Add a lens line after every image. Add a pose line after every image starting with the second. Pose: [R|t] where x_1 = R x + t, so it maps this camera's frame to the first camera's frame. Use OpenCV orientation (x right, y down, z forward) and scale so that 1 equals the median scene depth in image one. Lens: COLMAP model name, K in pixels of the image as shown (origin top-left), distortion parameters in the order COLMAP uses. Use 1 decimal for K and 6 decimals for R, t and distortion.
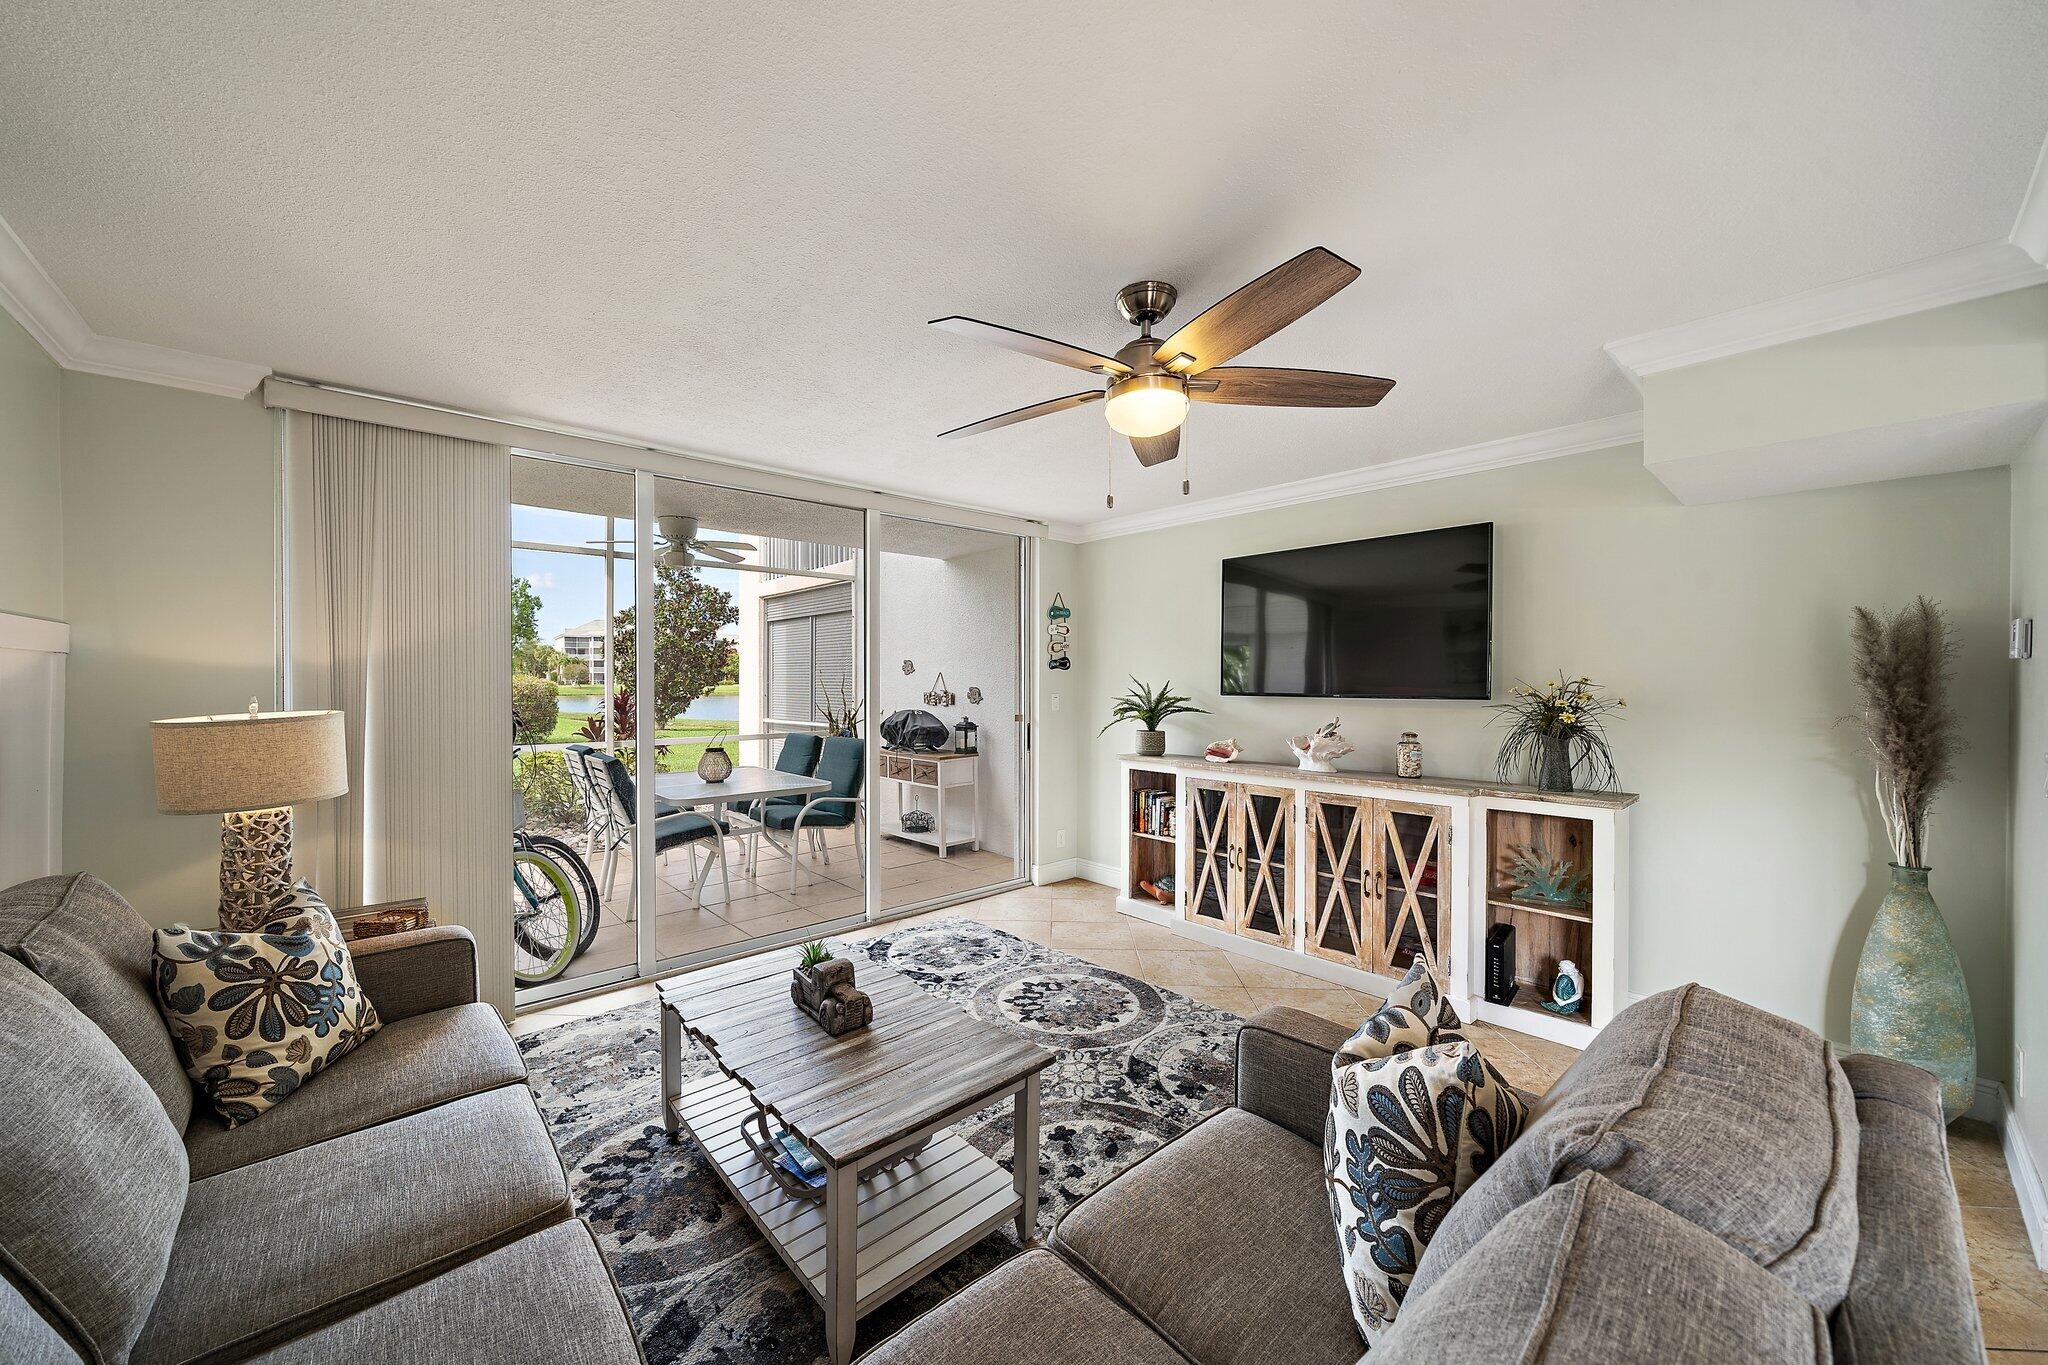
lens RADIAL K [[732.9, 0, 983.8], [0, 732.9, 681.3], [0, 0, 1]] dist [-0.002095, -0.001117]
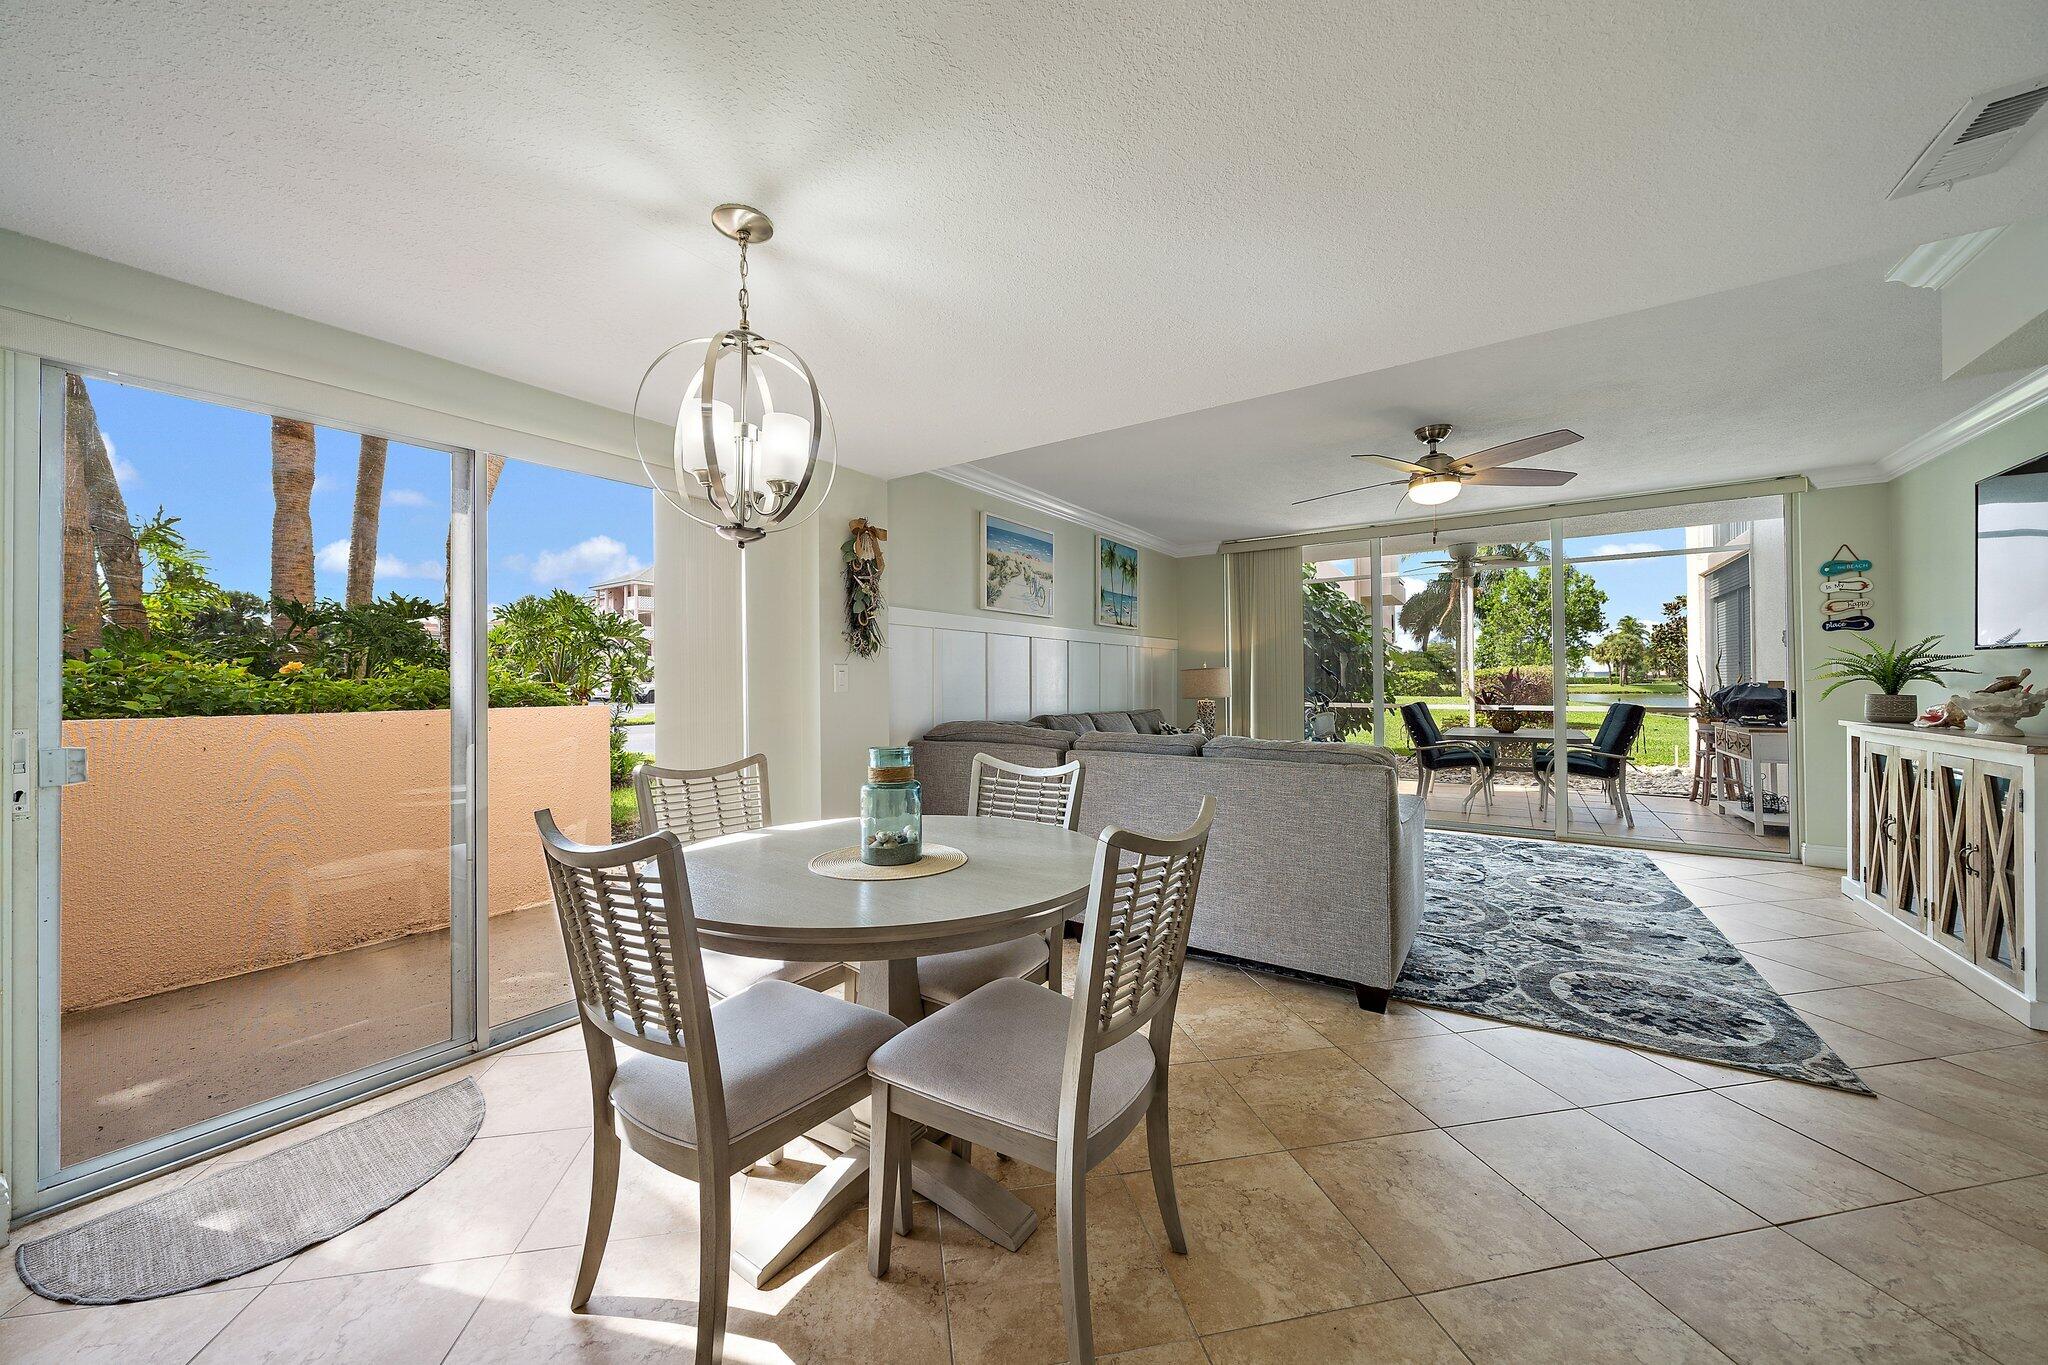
lens RADIAL K [[708.0, 0, 1043.8], [0, 708.0, 667.8], [0, 0, 1]] dist [0.004916, -0.000411]
pose [[0.283205, -0.019026, -0.958871, 1.190285], [0.004801, 0.999819, -0.018420, 0.073205], [0.959048, 0.000613, 0.283245, -0.321163]]
